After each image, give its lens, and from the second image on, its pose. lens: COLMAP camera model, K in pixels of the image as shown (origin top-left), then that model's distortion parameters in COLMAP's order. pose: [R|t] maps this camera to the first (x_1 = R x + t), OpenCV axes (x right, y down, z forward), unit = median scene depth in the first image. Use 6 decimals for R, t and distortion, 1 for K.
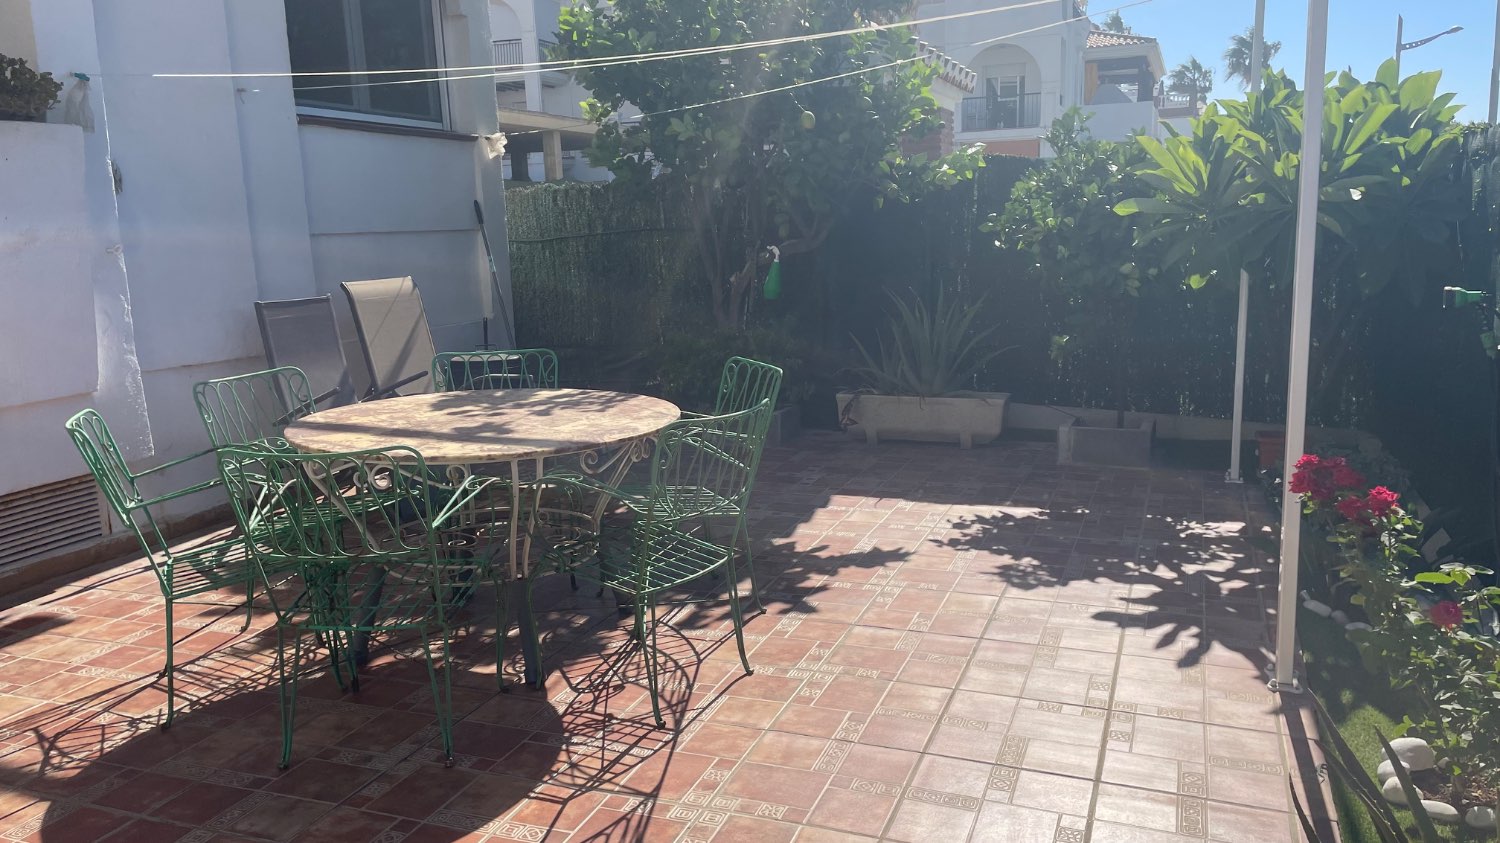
lens RADIAL K [[1151.9, 0, 750.4], [0, 1151.9, 422.5], [0, 0, 1]] dist [0.096588, -0.129245]
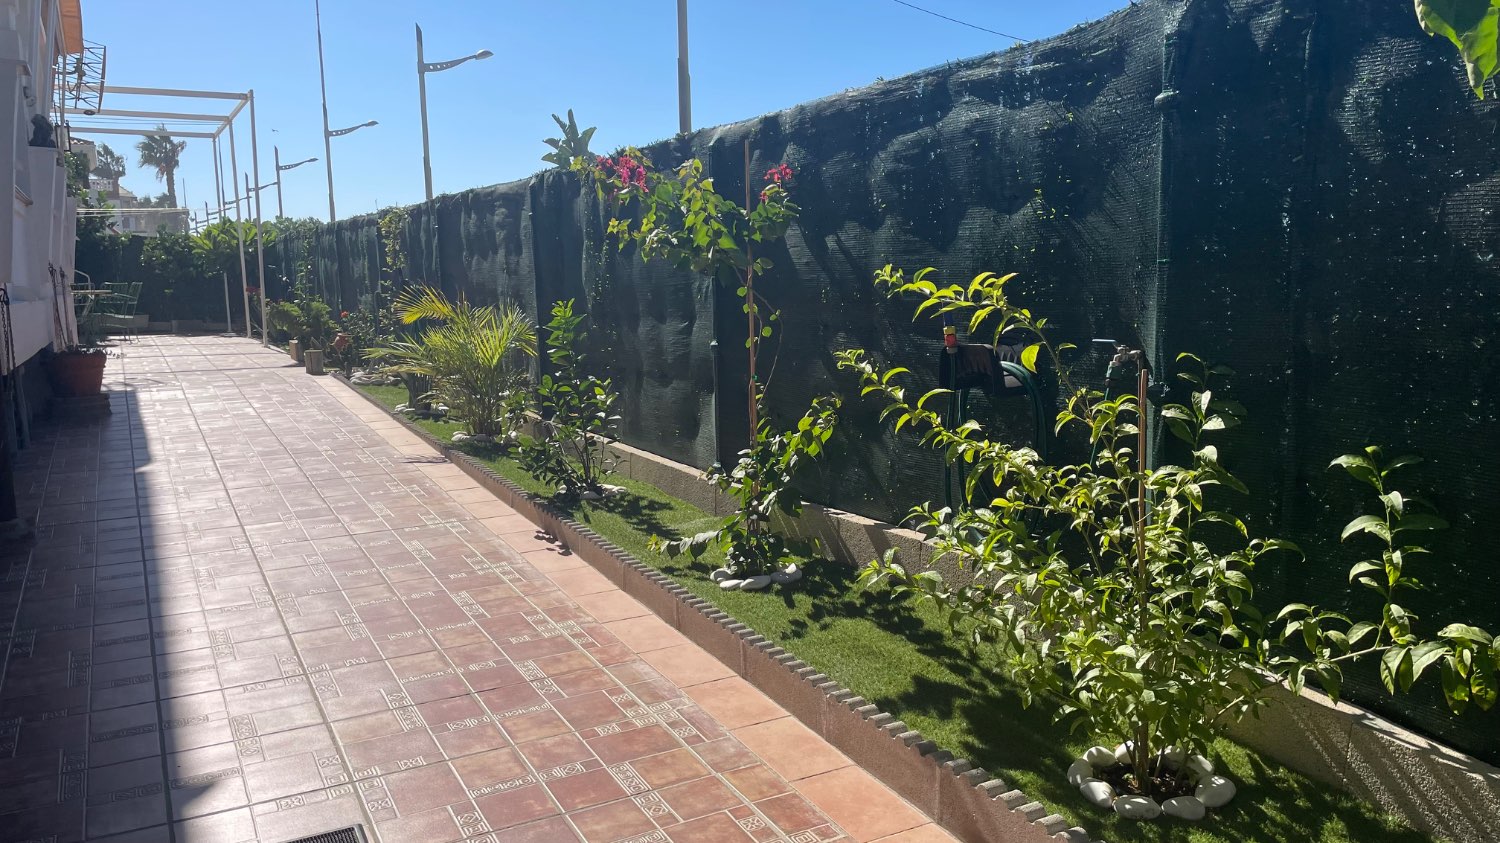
lens RADIAL K [[1151.9, 0, 750.6], [0, 1151.9, 422.2], [0, 0, 1]] dist [0.096588, -0.129245]
pose [[0.656187, -0.093936, 0.748729, -0.151482], [0.143946, 0.989583, -0.002001, 0.068531], [-0.740741, 0.109090, 0.662874, -0.305584]]
